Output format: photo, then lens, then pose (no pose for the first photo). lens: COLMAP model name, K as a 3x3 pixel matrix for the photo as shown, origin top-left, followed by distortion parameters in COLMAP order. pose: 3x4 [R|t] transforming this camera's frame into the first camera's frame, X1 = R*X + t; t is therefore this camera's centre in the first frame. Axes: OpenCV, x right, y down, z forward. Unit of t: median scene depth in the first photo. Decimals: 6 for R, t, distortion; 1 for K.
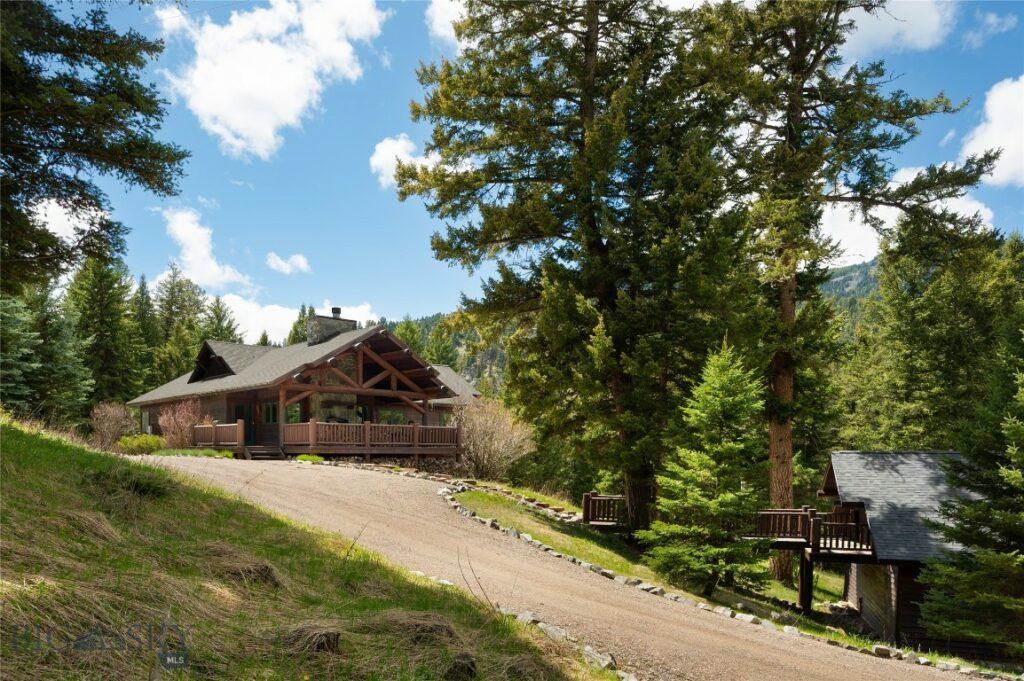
lens RADIAL K [[660.1, 0, 495.4], [0, 660.1, 402.1], [0, 0, 1]] dist [-0.002377, -0.000598]
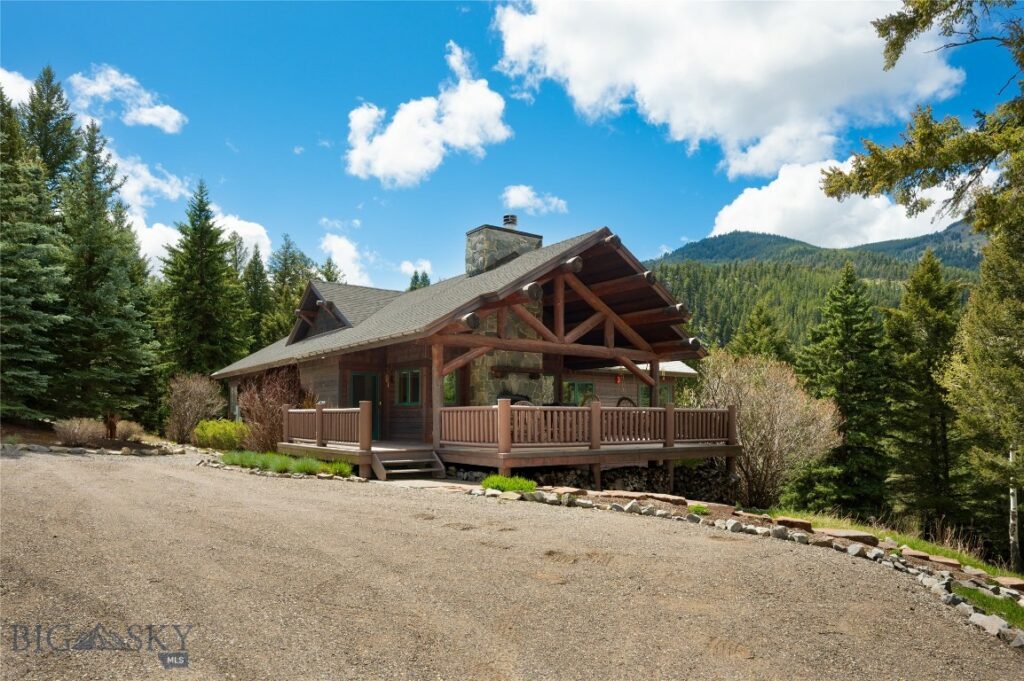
lens RADIAL K [[616.7, 0, 510.9], [0, 616.7, 341.6], [0, 0, 1]] dist [0.002167, -0.000436]
pose [[0.993500, -0.016844, -0.112580, -0.178453], [0.011070, 0.998600, -0.051719, 0.005072], [0.113293, 0.050137, 0.992296, 0.433873]]
